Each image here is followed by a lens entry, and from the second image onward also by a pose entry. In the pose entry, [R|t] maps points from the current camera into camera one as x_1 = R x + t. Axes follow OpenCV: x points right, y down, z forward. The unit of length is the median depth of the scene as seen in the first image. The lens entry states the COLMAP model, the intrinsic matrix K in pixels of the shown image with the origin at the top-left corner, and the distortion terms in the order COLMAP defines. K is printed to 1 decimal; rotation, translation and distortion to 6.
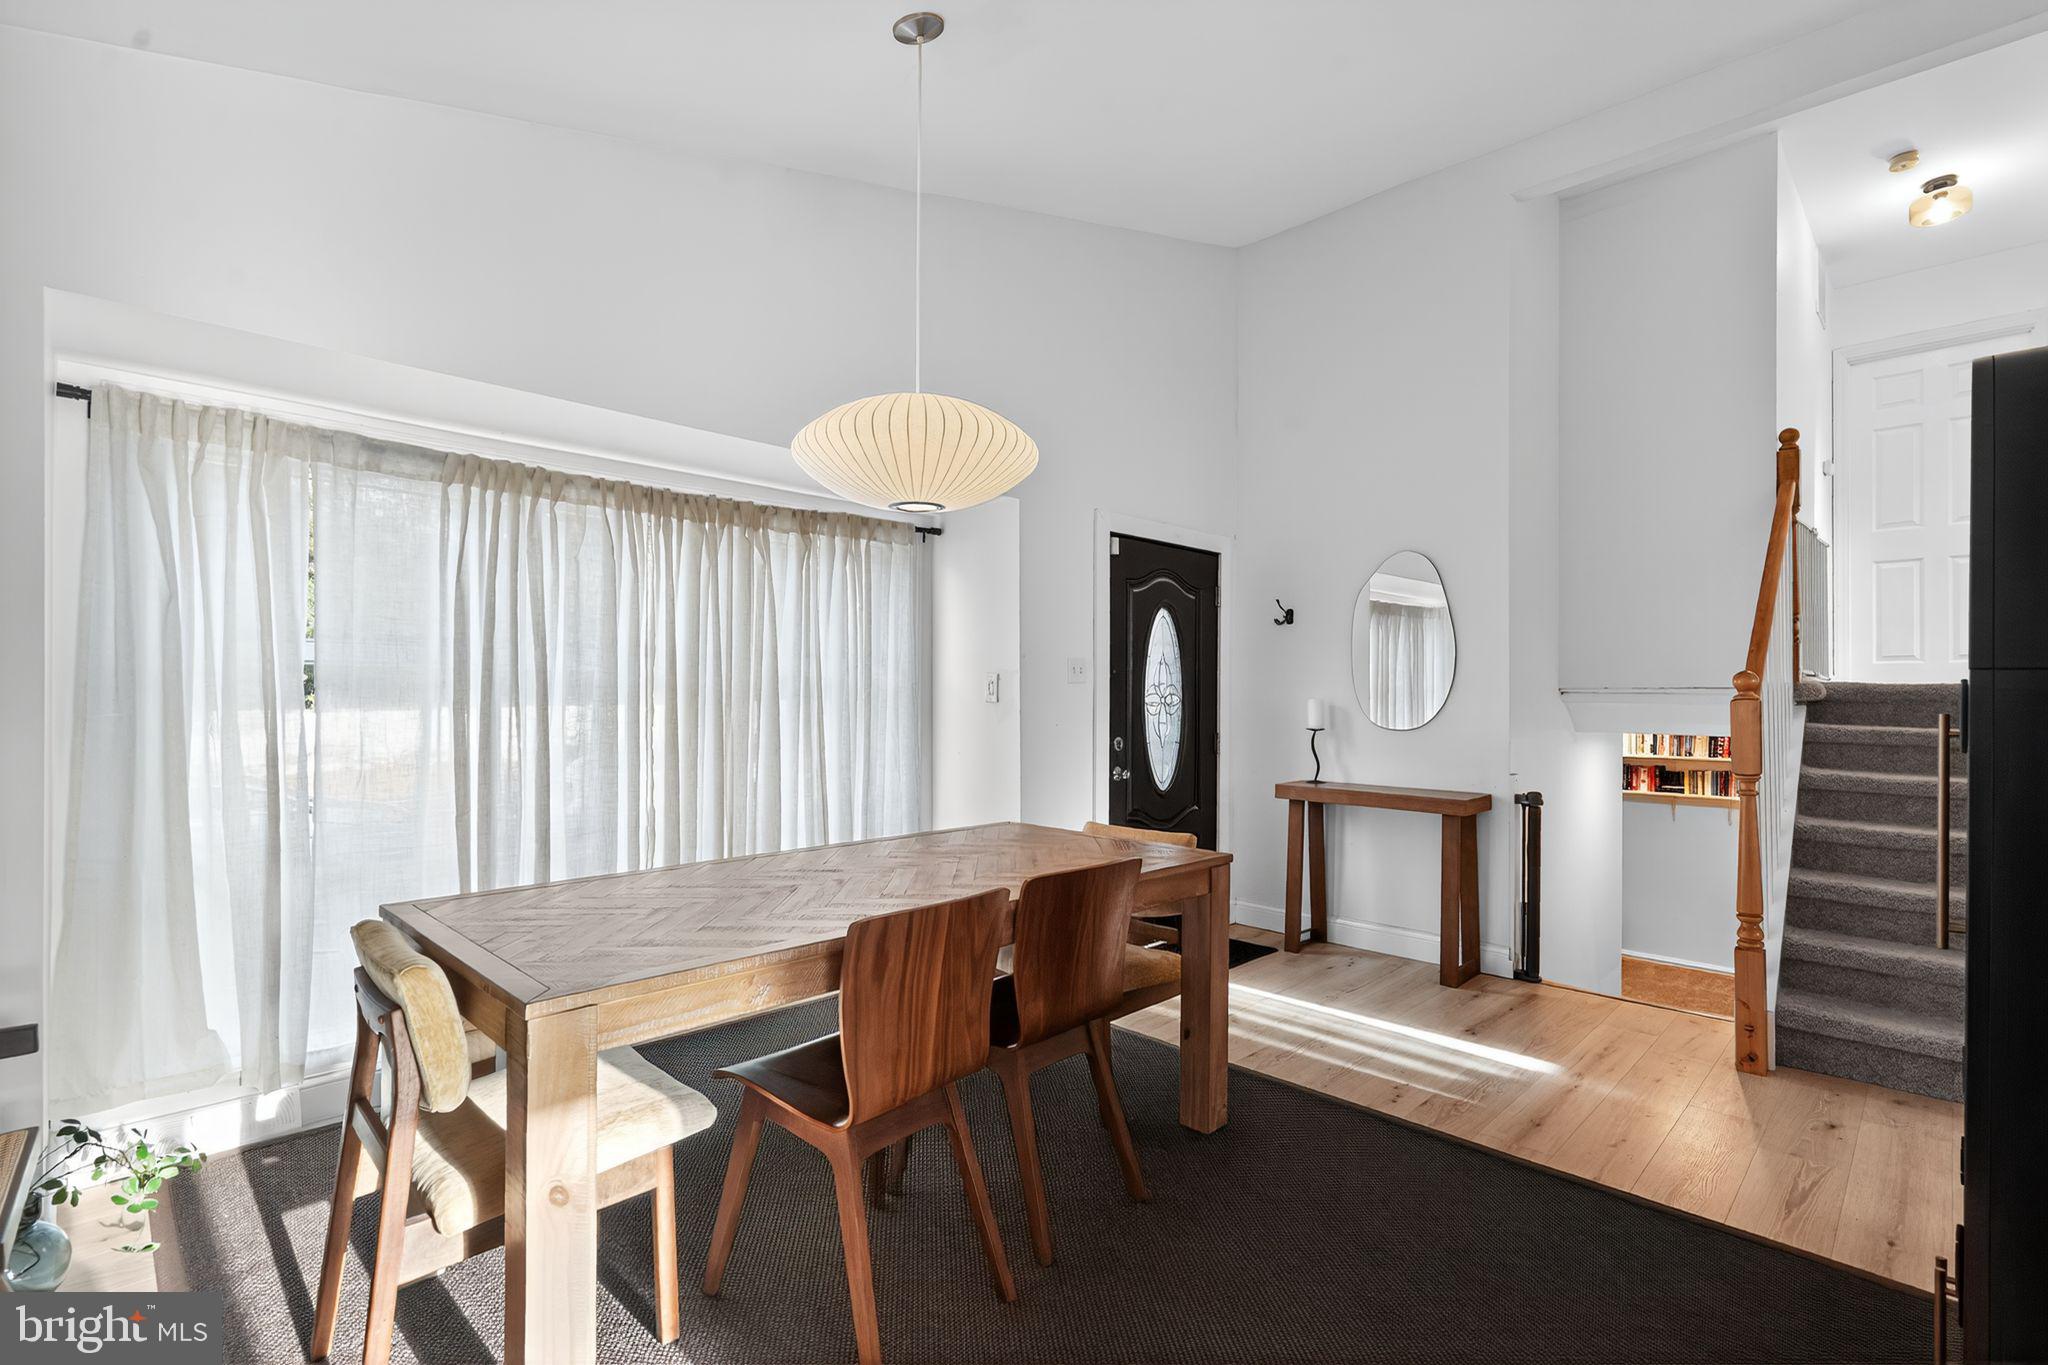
lens RADIAL K [[937.4, 0, 1031.7], [0, 937.4, 683.9], [0, 0, 1]] dist [-0.005558, -0.000452]
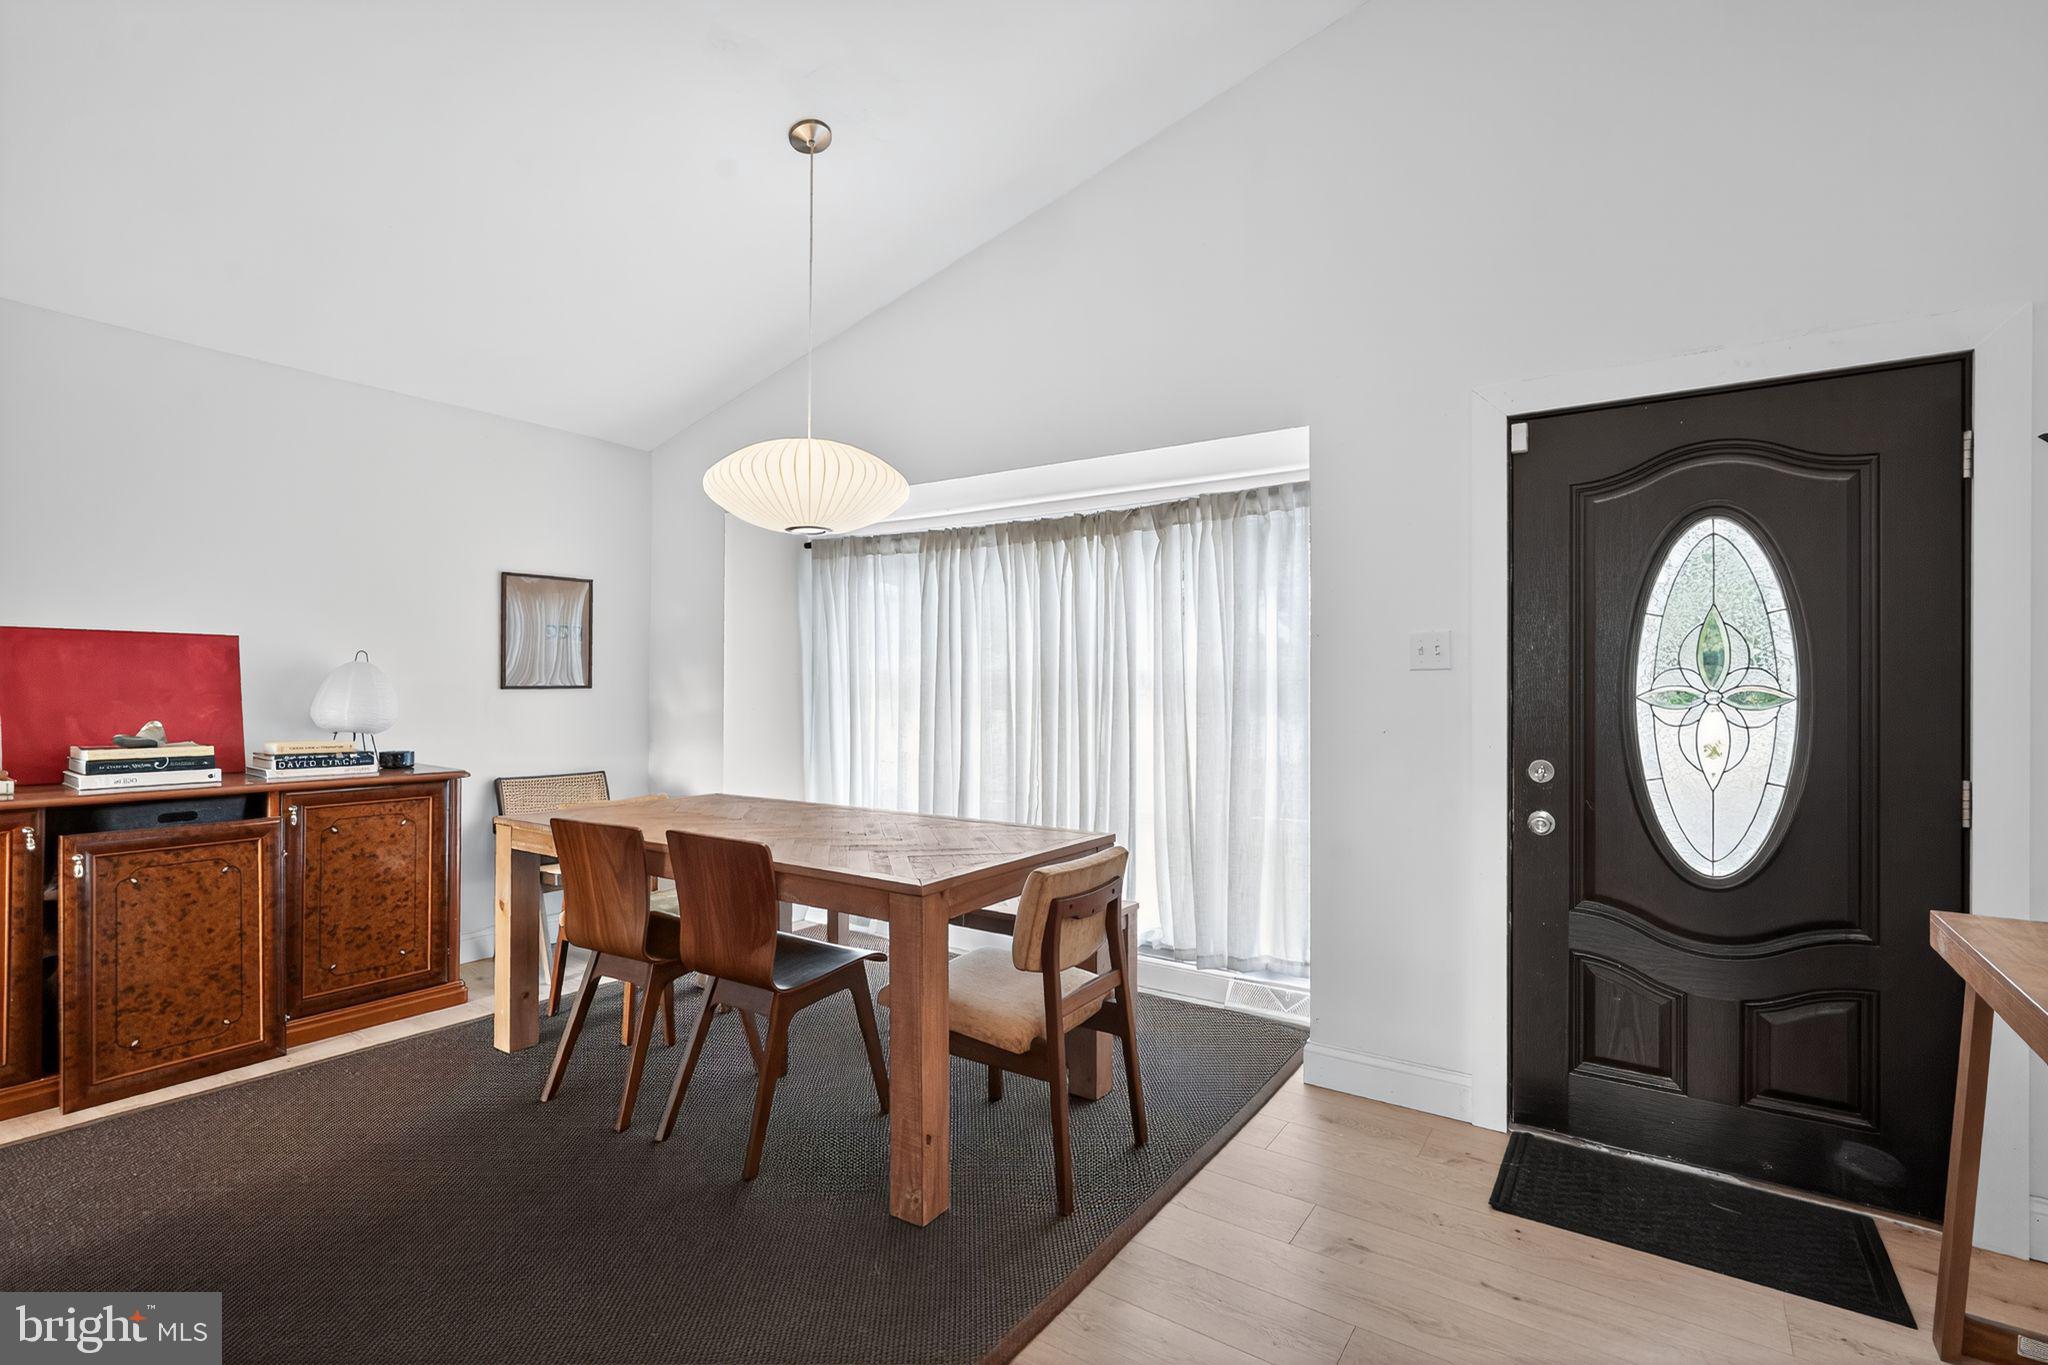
lens RADIAL K [[937.4, 0, 1029.8], [0, 937.4, 691.0], [0, 0, 1]] dist [-0.005558, -0.000452]
pose [[0.170255, -0.003068, -0.985395, 0.720655], [0.000737, 0.999995, -0.002986, 0.017639], [0.985400, -0.000218, 0.170257, 0.687806]]
